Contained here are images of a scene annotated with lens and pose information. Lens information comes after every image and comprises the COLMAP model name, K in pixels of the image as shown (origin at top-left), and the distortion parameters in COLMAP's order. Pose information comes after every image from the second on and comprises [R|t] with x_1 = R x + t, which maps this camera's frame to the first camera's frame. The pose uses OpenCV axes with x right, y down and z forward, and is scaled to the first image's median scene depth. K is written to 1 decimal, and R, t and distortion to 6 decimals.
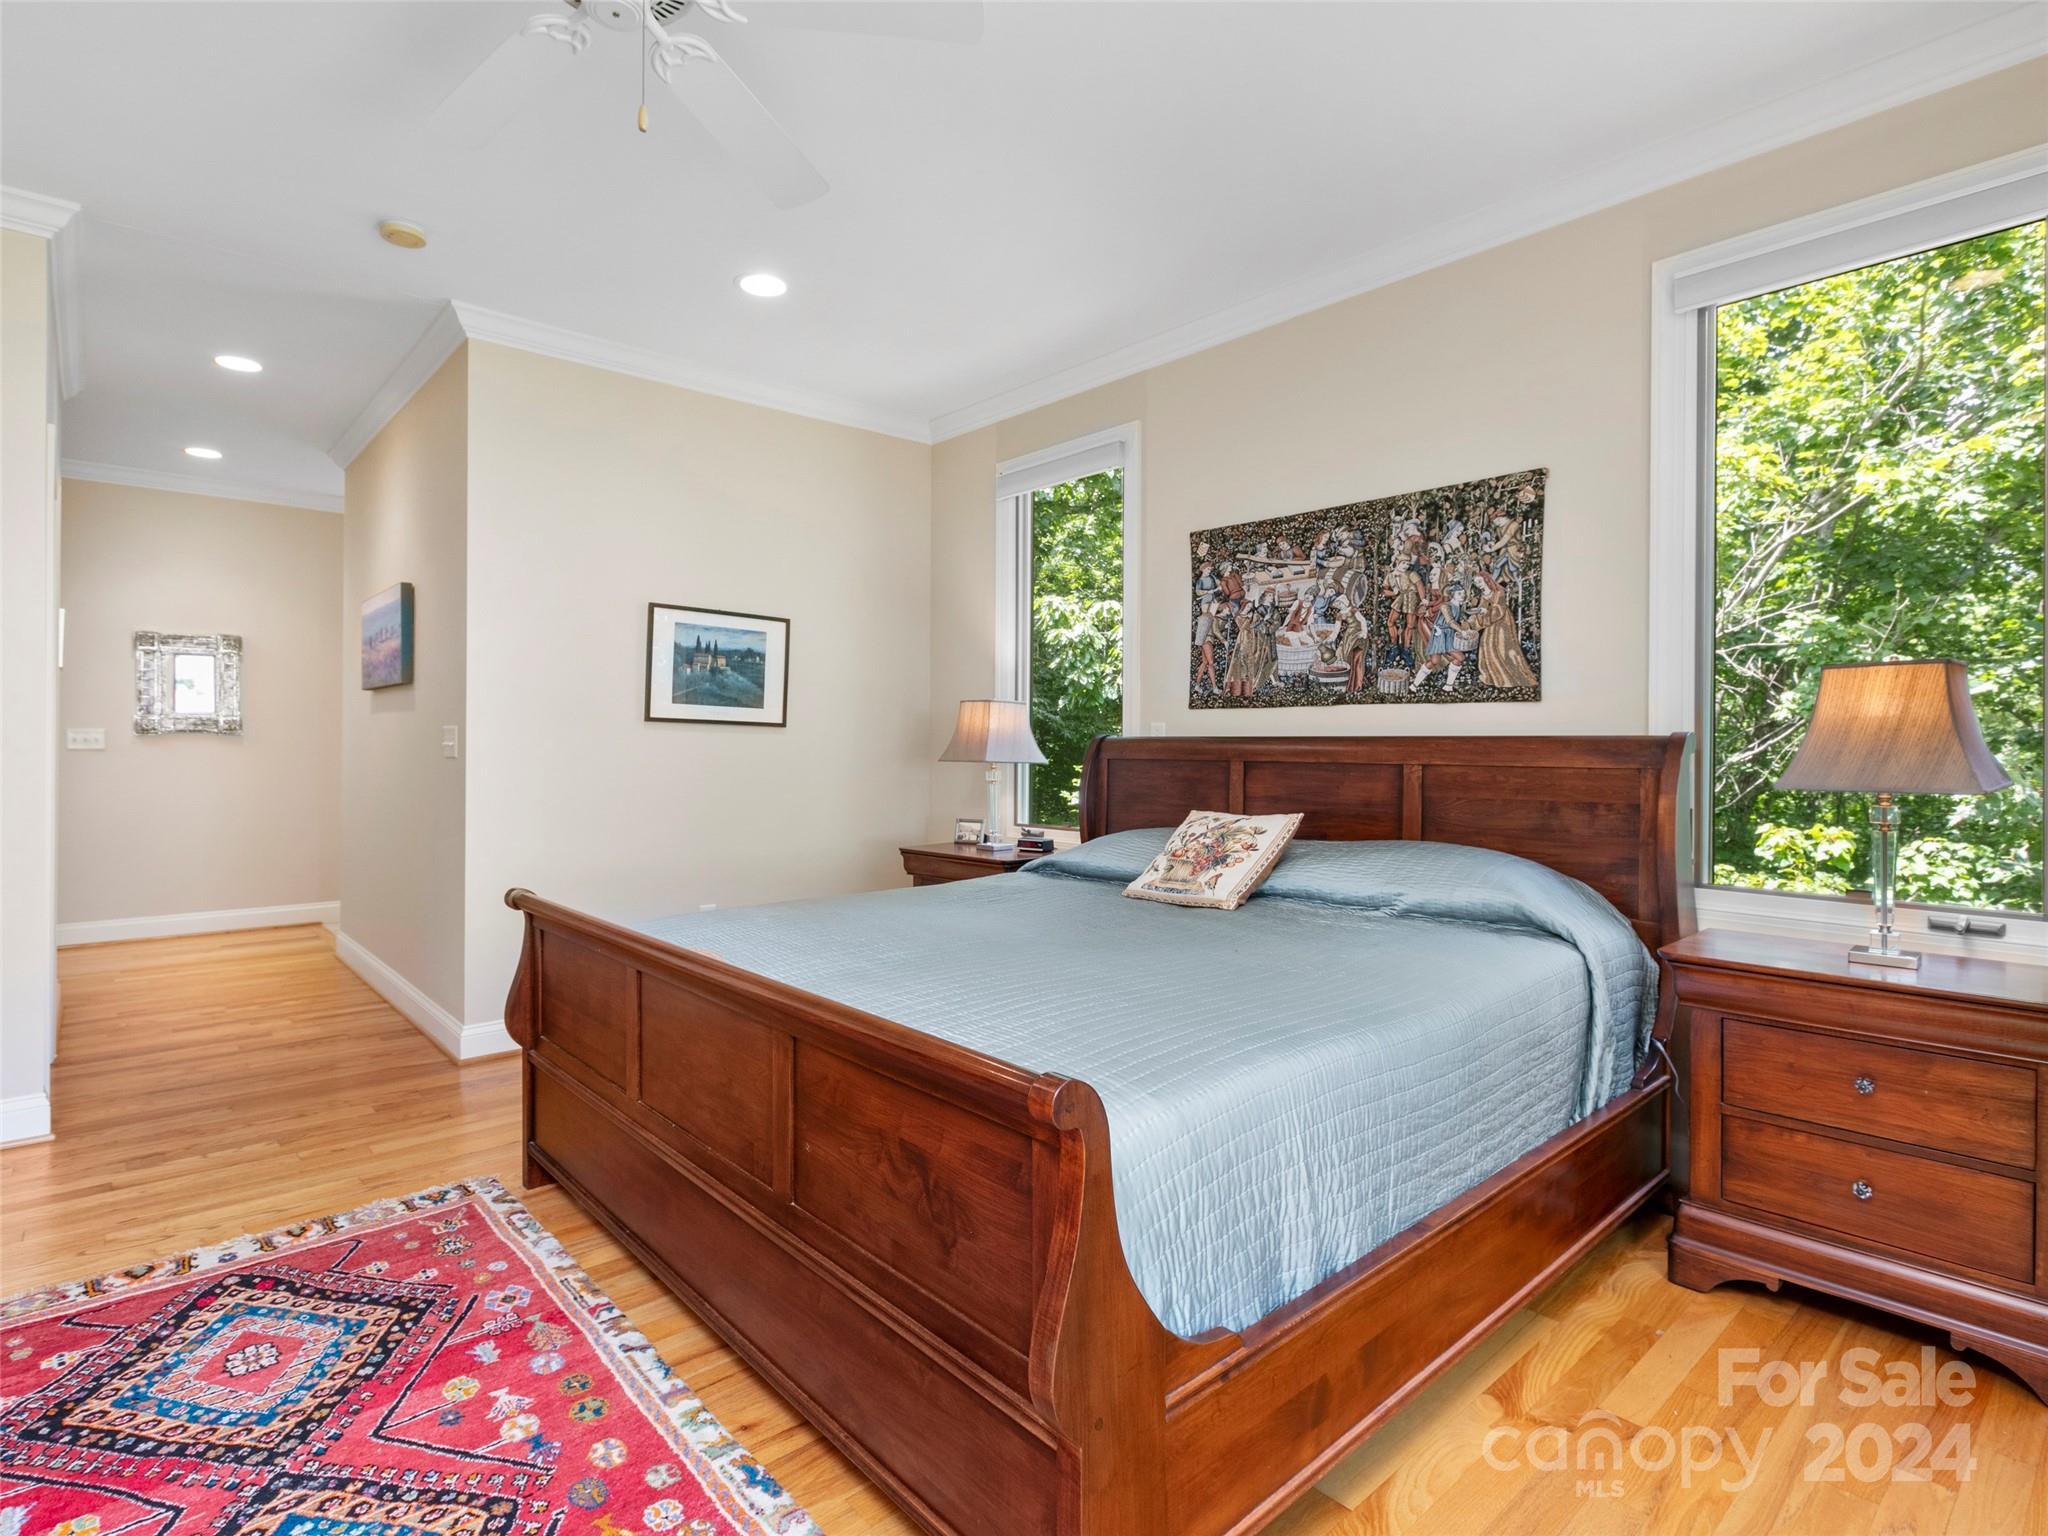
lens RADIAL K [[1055.8, 0, 1041.1], [0, 1055.8, 748.7], [0, 0, 1]] dist [-0.001146, -0.001343]
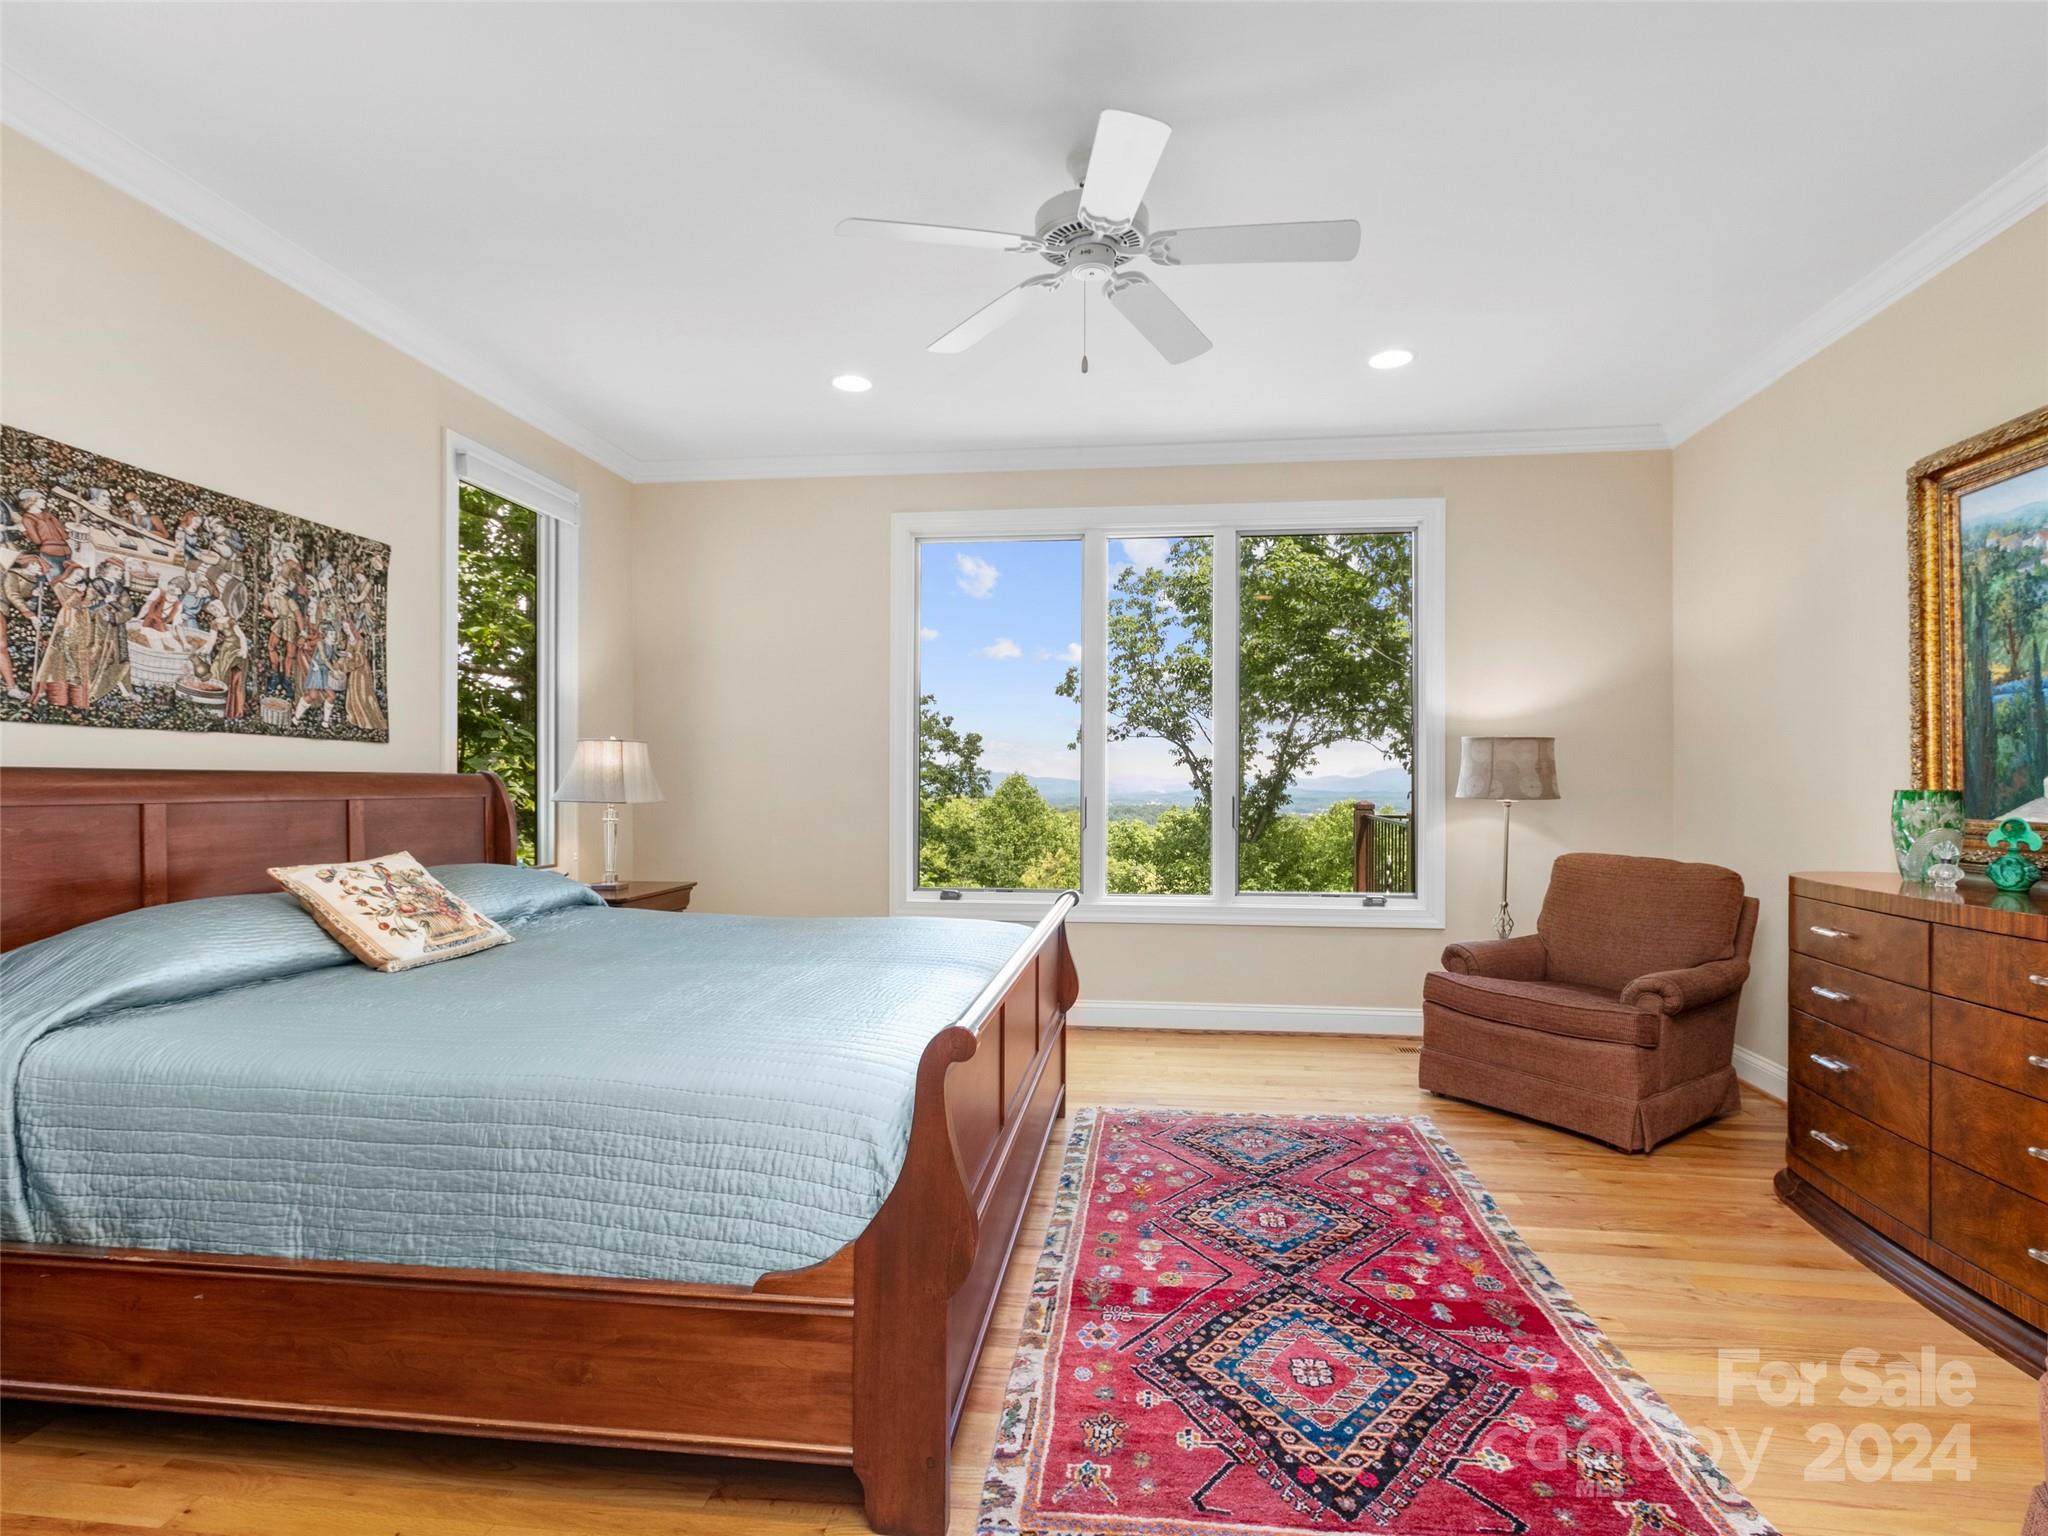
lens RADIAL K [[1055.8, 0, 1031.4], [0, 1055.8, 776.1], [0, 0, 1]] dist [-0.001146, -0.001343]
pose [[-0.658264, 0.000794, 0.752787, -0.813969], [0.001321, 0.999999, 0.000100, -0.006913], [-0.752786, 0.001060, -0.658264, 1.140455]]
